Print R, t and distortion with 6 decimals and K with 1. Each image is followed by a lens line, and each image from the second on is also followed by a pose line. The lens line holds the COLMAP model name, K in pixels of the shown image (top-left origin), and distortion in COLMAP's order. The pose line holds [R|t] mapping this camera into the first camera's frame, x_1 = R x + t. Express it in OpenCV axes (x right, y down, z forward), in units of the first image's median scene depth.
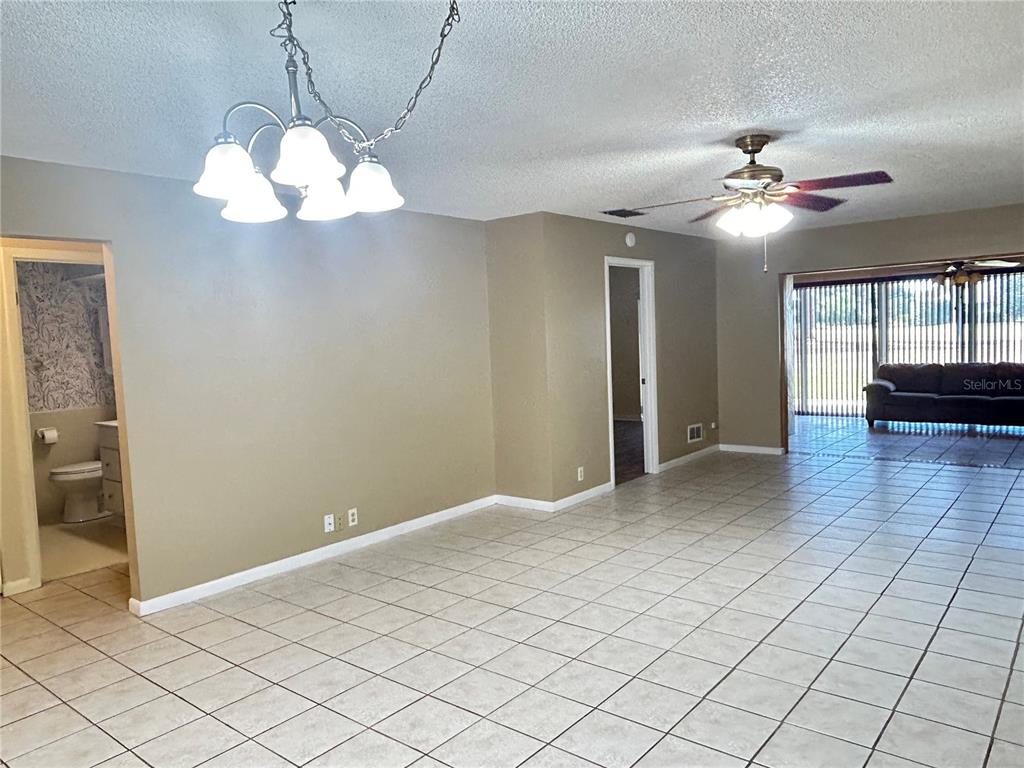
lens RADIAL K [[730.0, 0, 512.0], [0, 730.0, 384.0], [0, 0, 1]] dist [0.002442, -0.001698]
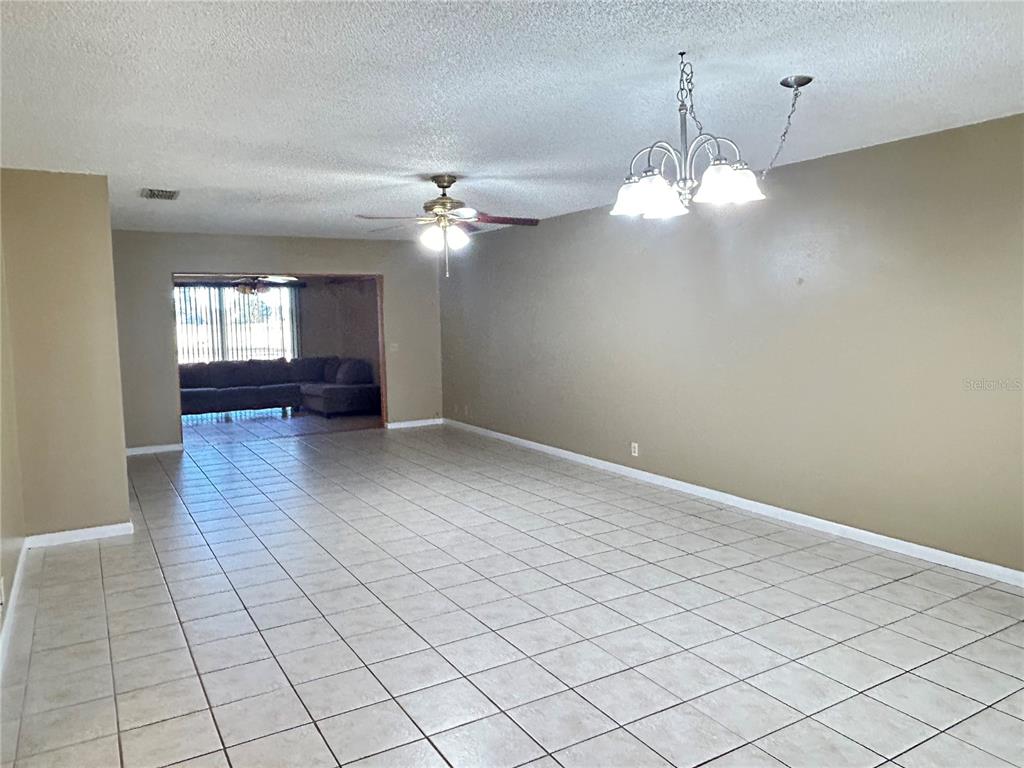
lens RADIAL K [[728.6, 0, 510.6], [0, 728.6, 370.3], [0, 0, 1]] dist [0.006530, 0.000068]
pose [[0.338473, -0.033460, 0.940381, -0.829621], [0.067162, 0.997678, 0.011325, 0.010901], [-0.938576, 0.059325, 0.339934, 0.412089]]
